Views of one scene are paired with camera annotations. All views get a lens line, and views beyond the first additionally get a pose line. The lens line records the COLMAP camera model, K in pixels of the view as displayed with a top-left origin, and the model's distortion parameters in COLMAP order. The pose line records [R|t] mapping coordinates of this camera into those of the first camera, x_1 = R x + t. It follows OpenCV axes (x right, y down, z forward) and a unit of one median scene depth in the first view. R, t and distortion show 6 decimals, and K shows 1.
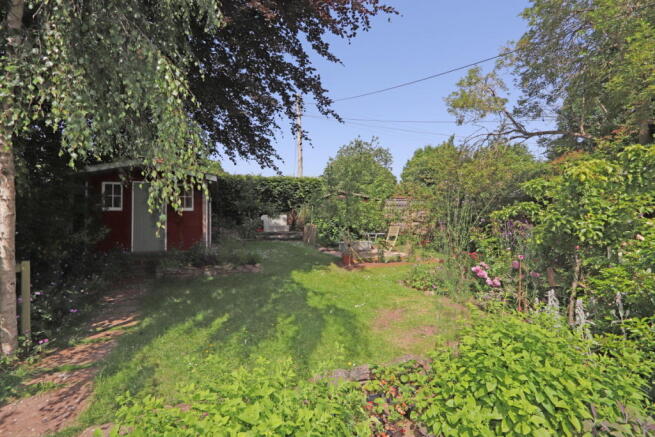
lens RADIAL K [[300.3, 0, 326.5], [0, 300.3, 220.3], [0, 0, 1]] dist [-0.034777, 0.000736]
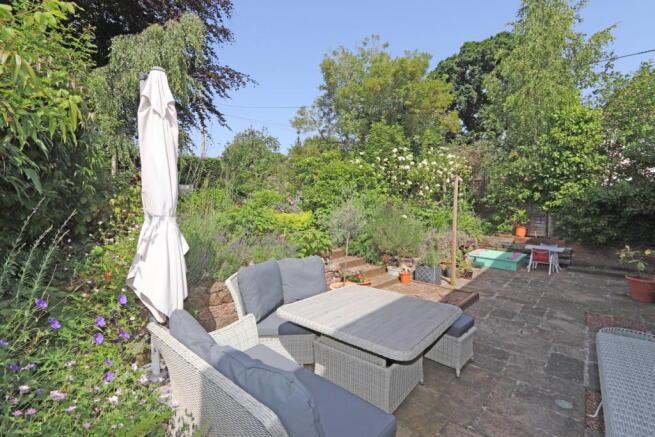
lens RADIAL K [[300.3, 0, 325.9], [0, 300.3, 217.2], [0, 0, 1]] dist [-0.034777, 0.000736]
pose [[0.947424, -0.001764, 0.319975, 0.009193], [-0.012534, 0.999013, 0.042619, 0.120122], [-0.319735, -0.044389, 0.946467, -0.876572]]
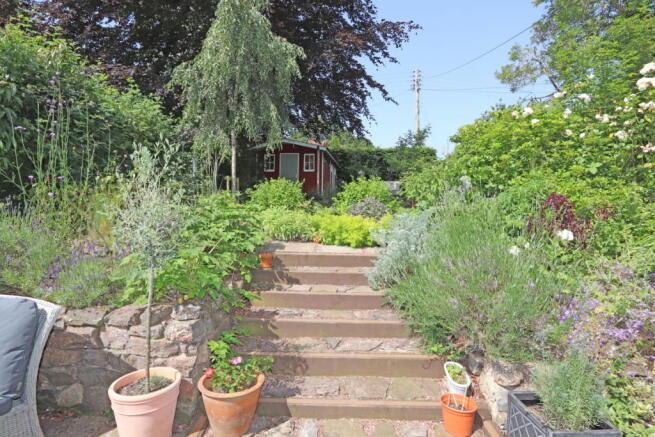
lens RADIAL K [[344.0, 0, 327.9], [0, 344.0, 217.7], [0, 0, 1]] dist [-0.018553, 0.000140]
pose [[0.880573, 0.043175, -0.471940, 0.472283], [-0.023021, 0.998563, 0.048399, 0.121888], [0.473352, -0.031754, 0.880301, -0.538216]]
